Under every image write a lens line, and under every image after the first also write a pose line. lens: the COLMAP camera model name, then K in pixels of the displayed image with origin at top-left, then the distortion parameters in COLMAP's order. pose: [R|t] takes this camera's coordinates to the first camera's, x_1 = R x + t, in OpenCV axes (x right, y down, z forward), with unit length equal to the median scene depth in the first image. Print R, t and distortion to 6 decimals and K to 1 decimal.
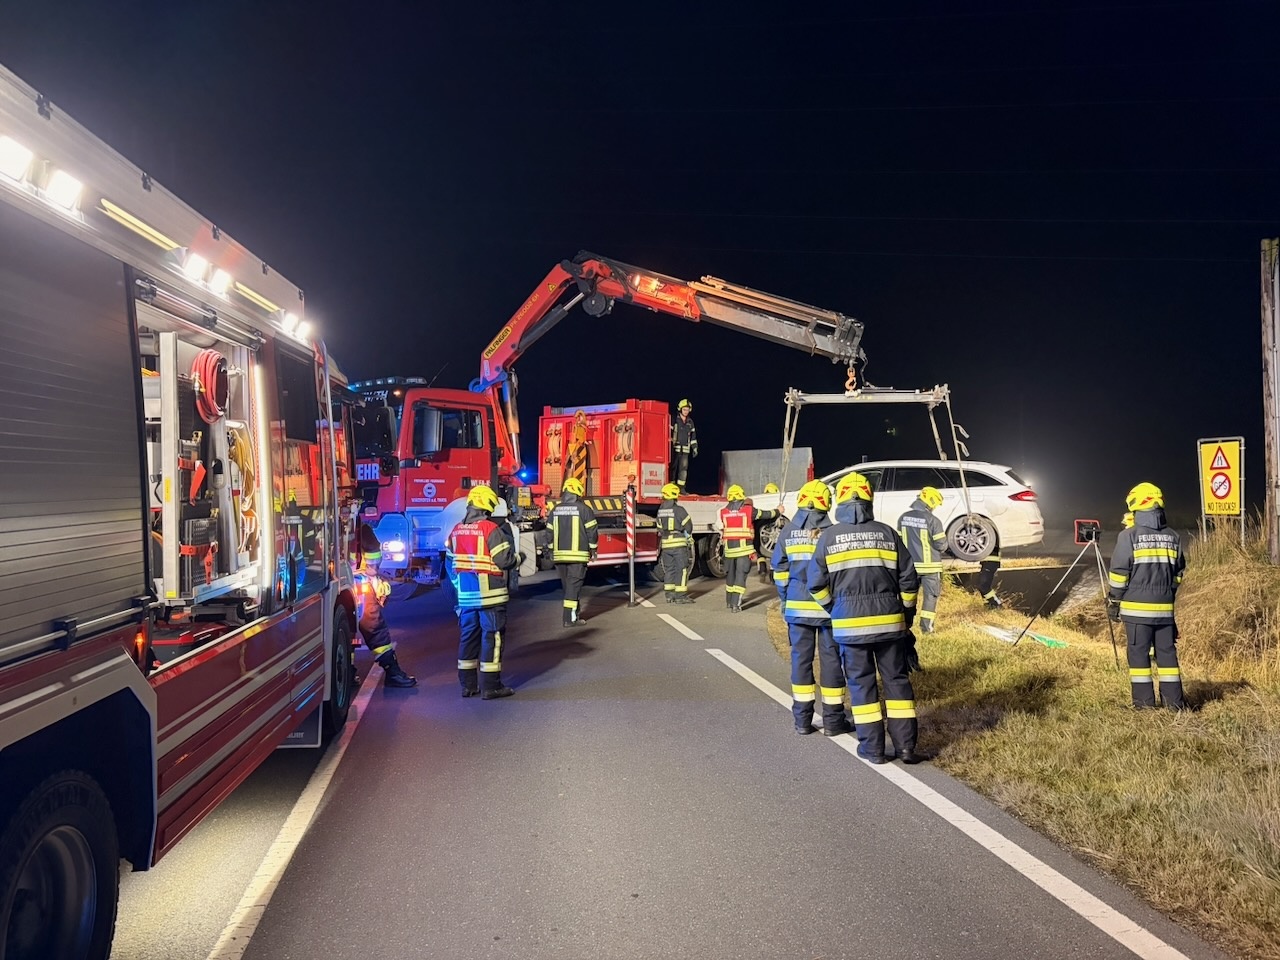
lens RADIAL K [[982.7, 0, 640.4], [0, 982.7, 484.1], [0, 0, 1]] dist [0.035449, -0.001970]
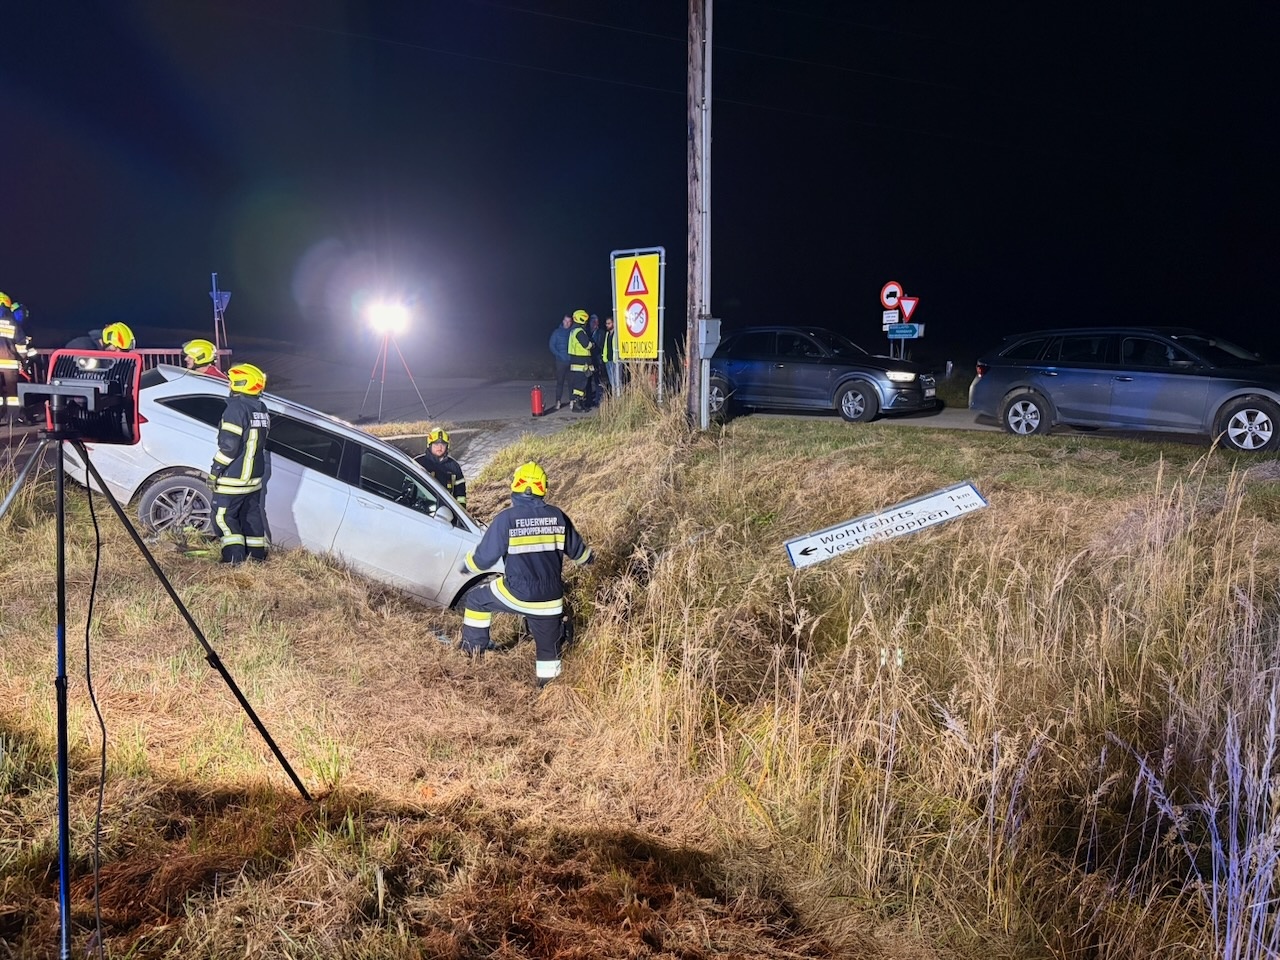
lens RADIAL K [[982.7, 0, 640.2], [0, 982.7, 478.9], [0, 0, 1]] dist [0.035449, -0.001970]
pose [[0.875871, -0.049622, 0.479986, 0.246904], [-0.021265, 0.989763, 0.141127, 0.016843], [-0.482076, -0.133816, 0.865850, 0.380335]]
